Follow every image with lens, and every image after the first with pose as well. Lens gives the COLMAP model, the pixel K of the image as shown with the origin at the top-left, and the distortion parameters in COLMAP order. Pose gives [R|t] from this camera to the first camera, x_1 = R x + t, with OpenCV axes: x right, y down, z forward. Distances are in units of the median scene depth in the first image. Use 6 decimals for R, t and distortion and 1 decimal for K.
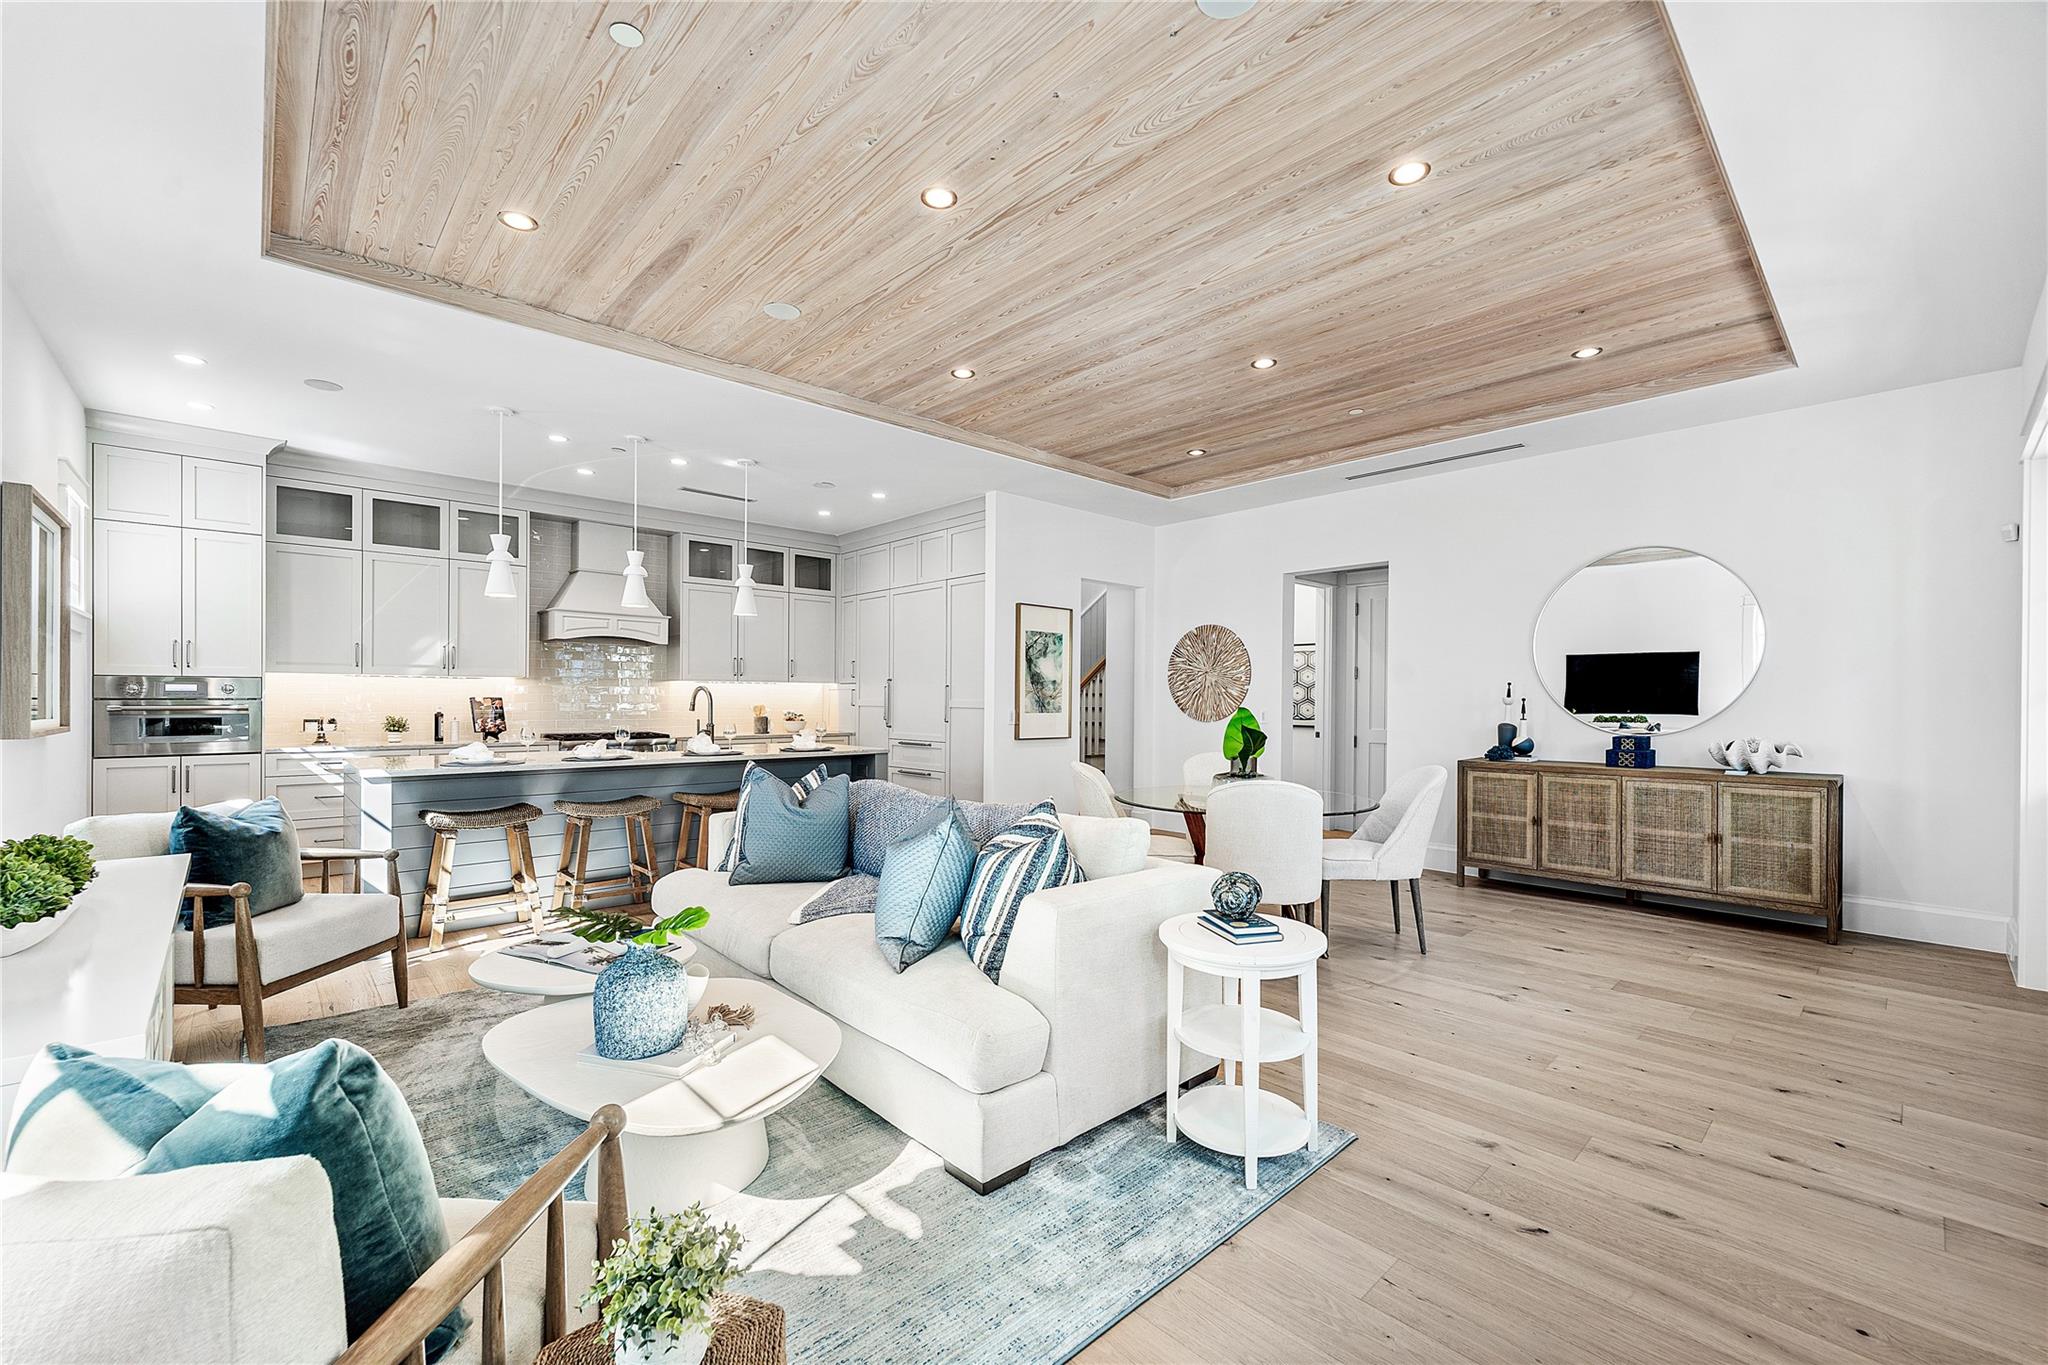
lens RADIAL K [[840.3, 0, 1020.5], [0, 840.3, 696.4], [0, 0, 1]] dist [-0.001942, 0.000281]
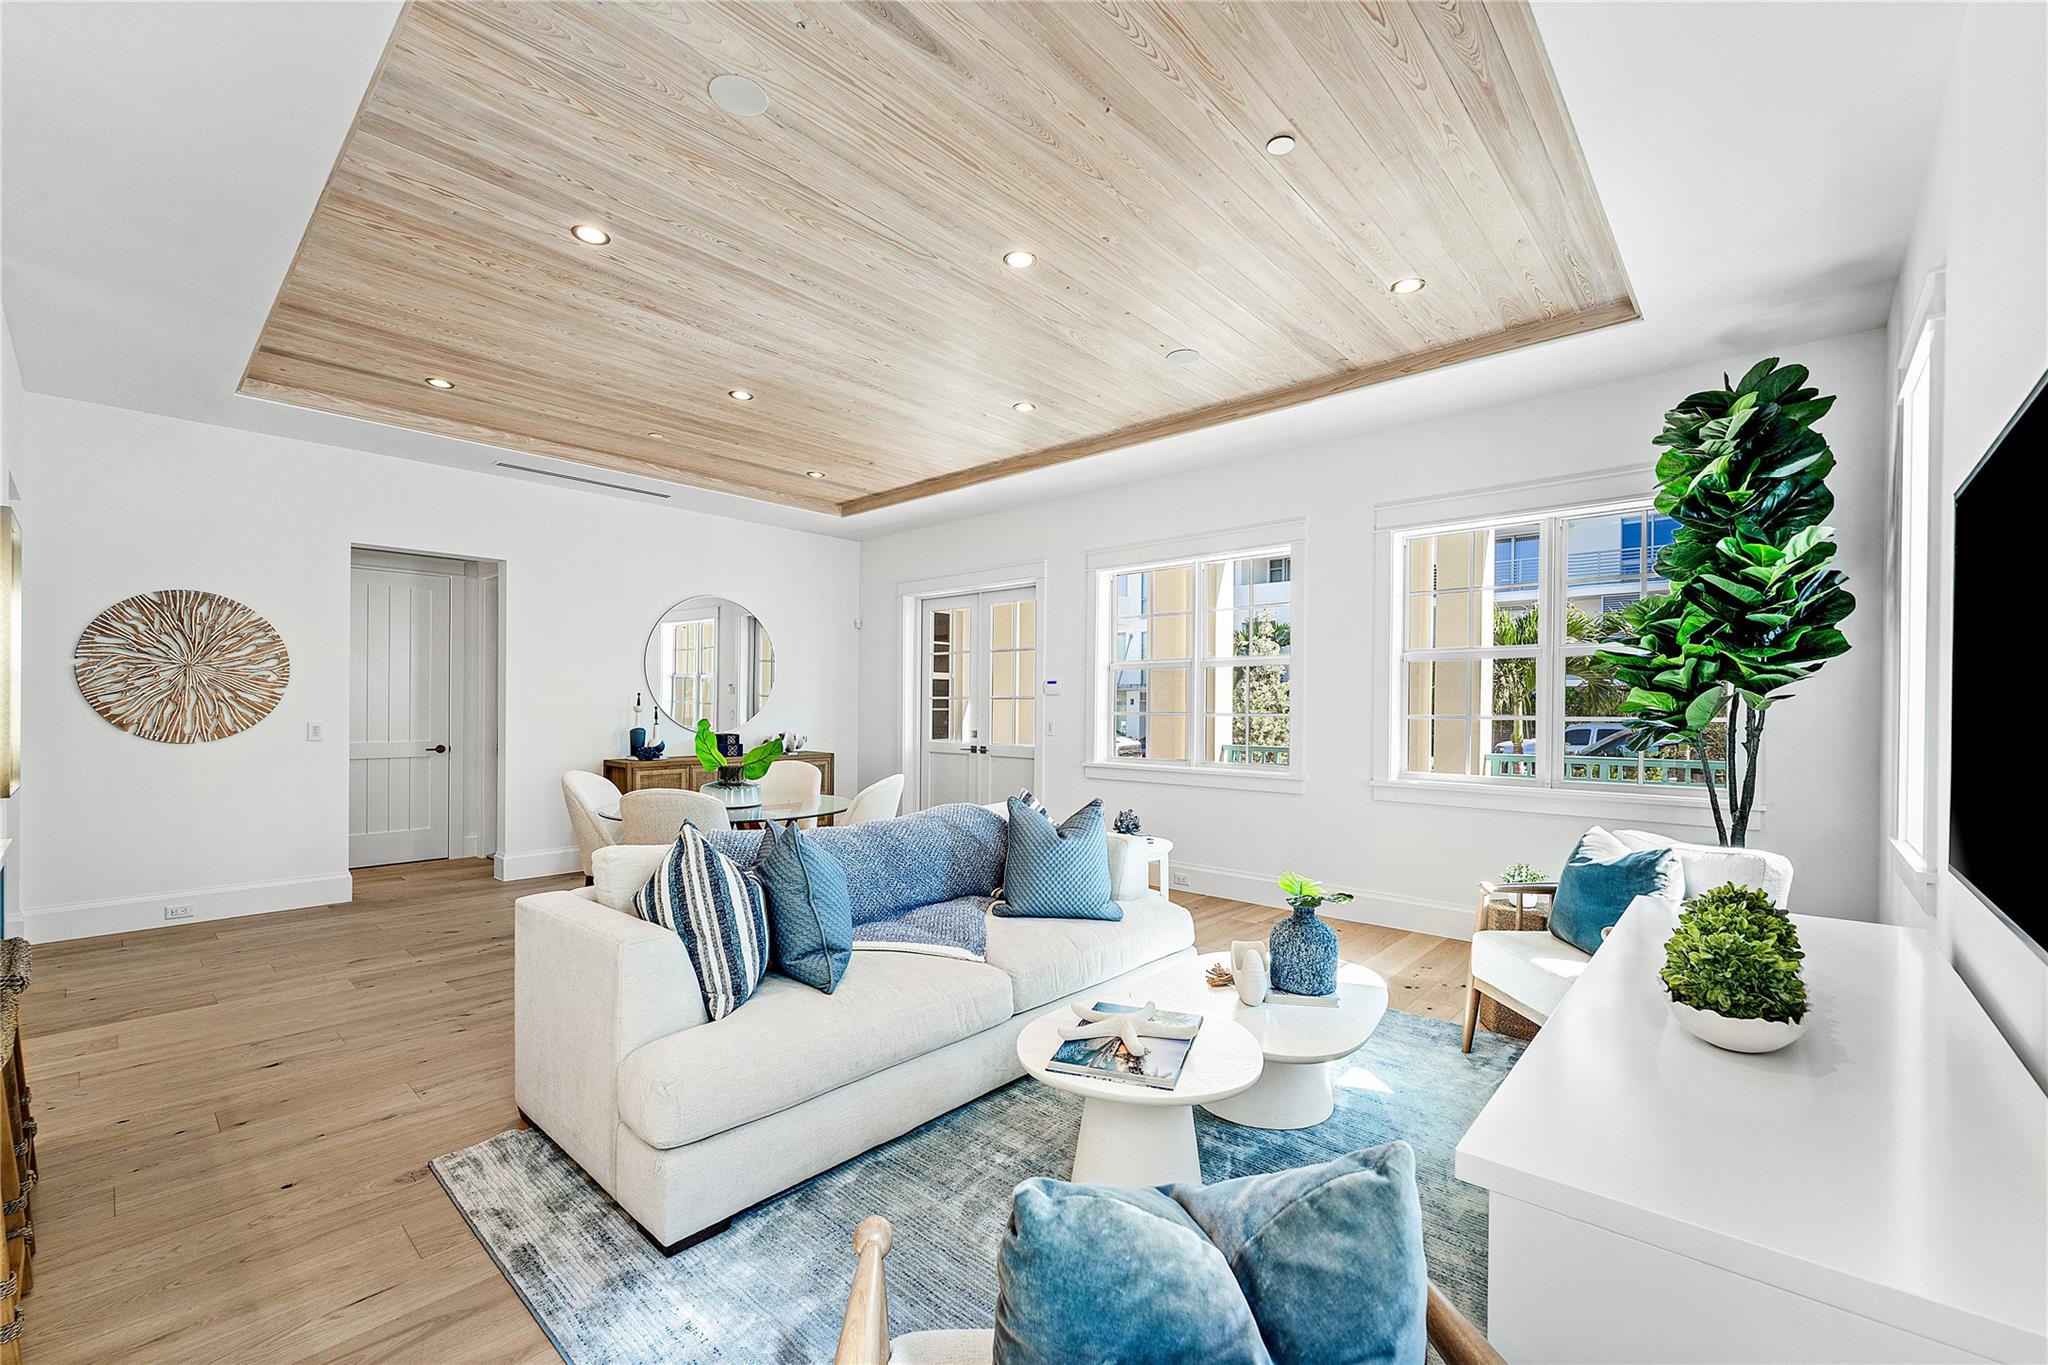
lens RADIAL K [[840.3, 0, 1029.4], [0, 840.3, 701.9], [0, 0, 1]] dist [-0.001942, 0.000281]
pose [[-0.095872, -0.001358, 0.995393, -0.689395], [-0.008942, 0.999960, 0.000503, -0.010268], [-0.995354, -0.008853, -0.095880, 0.630121]]
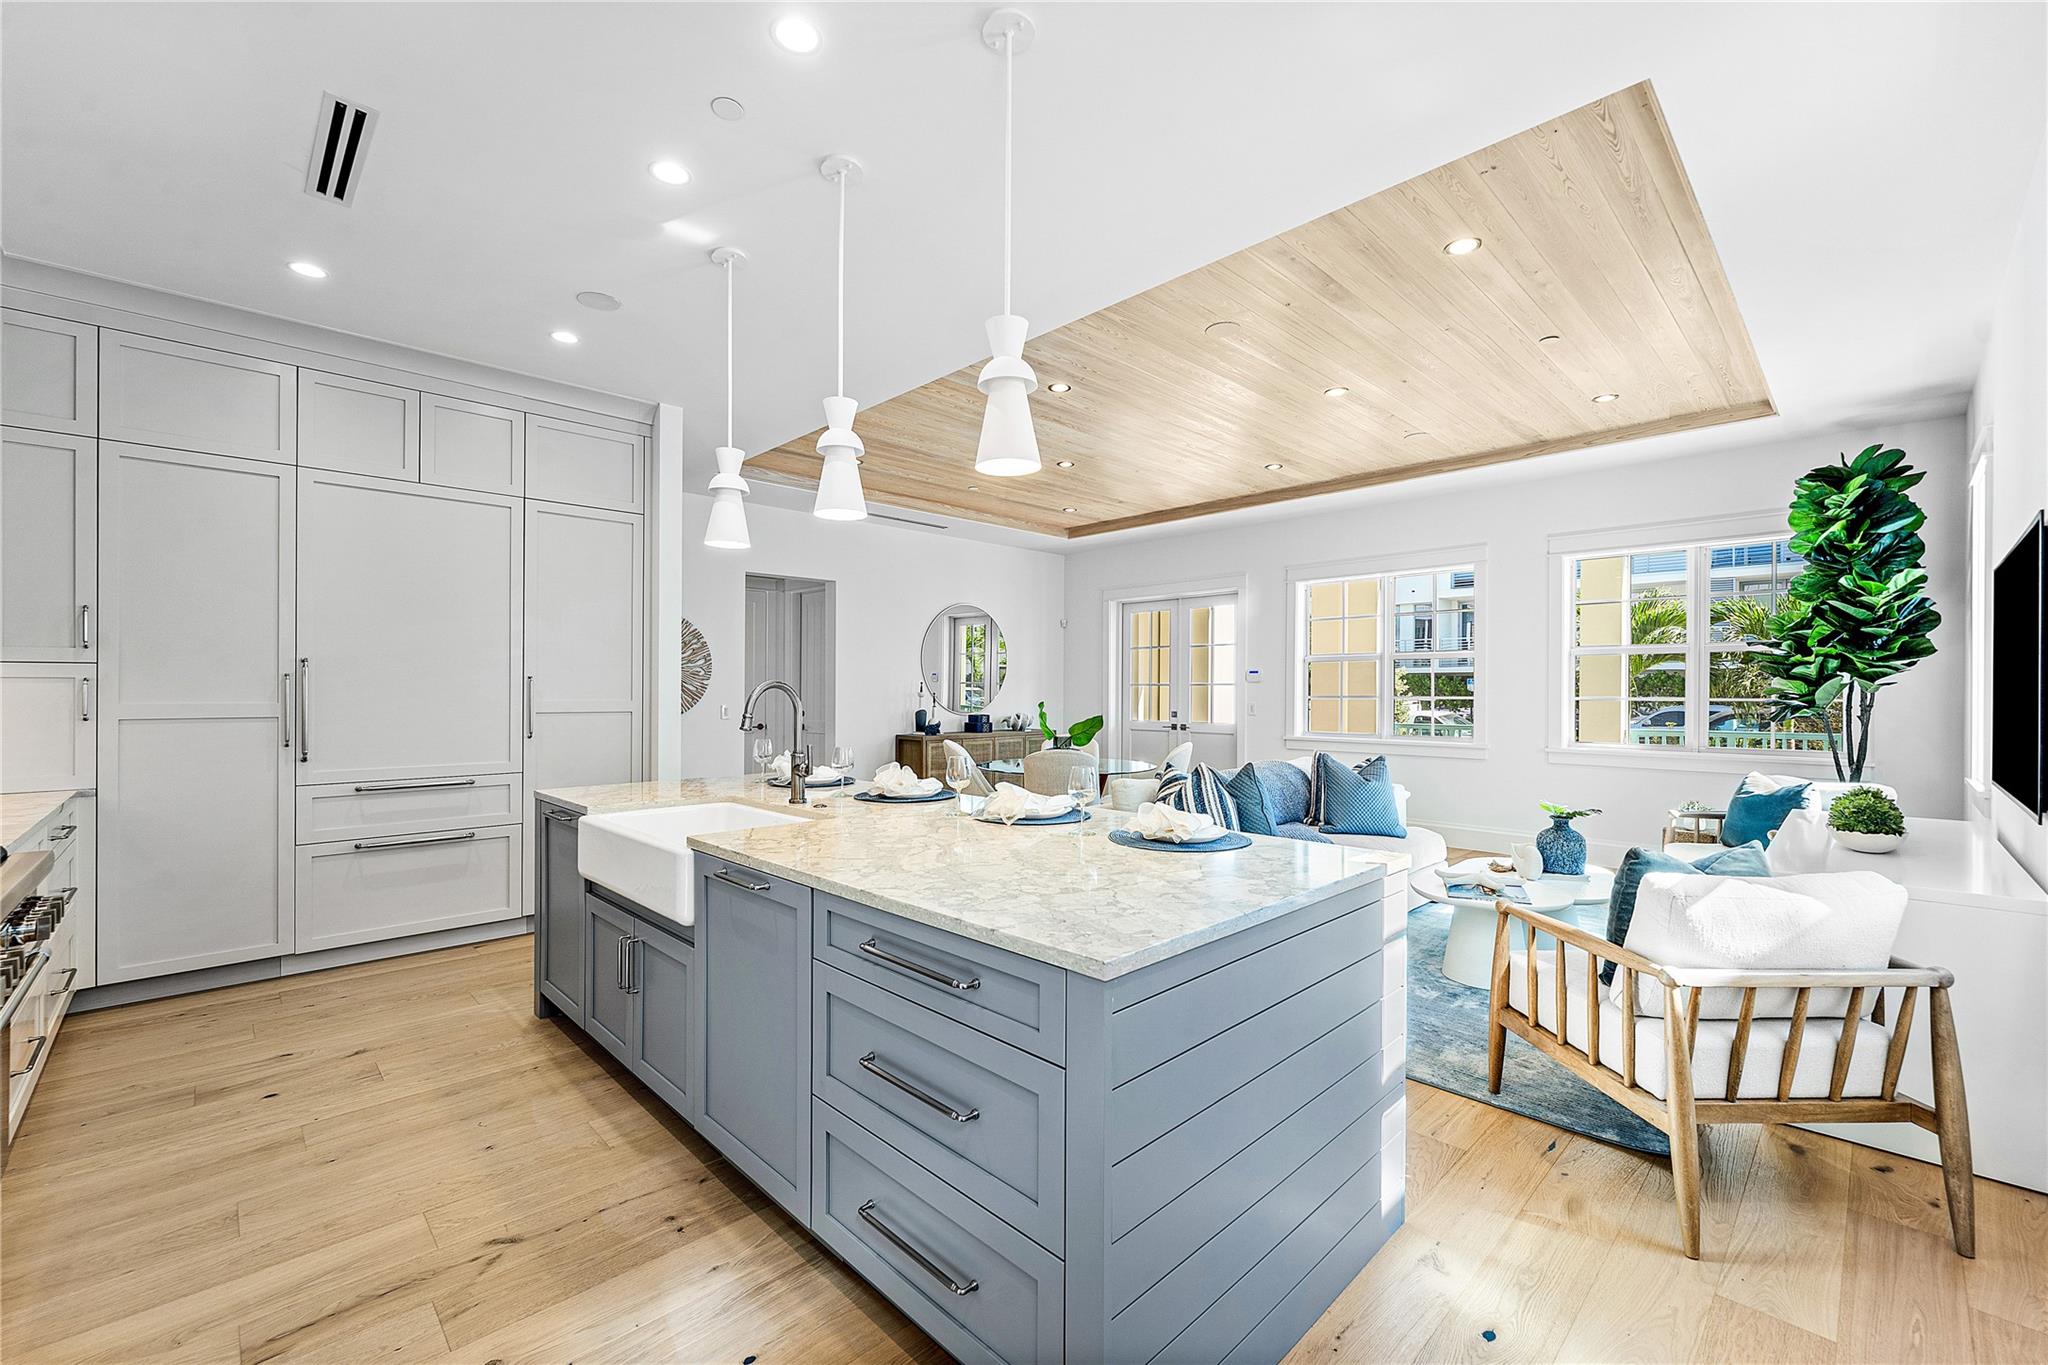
lens RADIAL K [[840.3, 0, 1014.7], [0, 840.3, 683.6], [0, 0, 1]] dist [-0.001942, 0.000281]
pose [[-0.025393, 0.003120, 0.999673, -0.986597], [-0.005101, 0.999982, -0.003250, -0.011117], [-0.999665, -0.005182, -0.025377, 0.959611]]
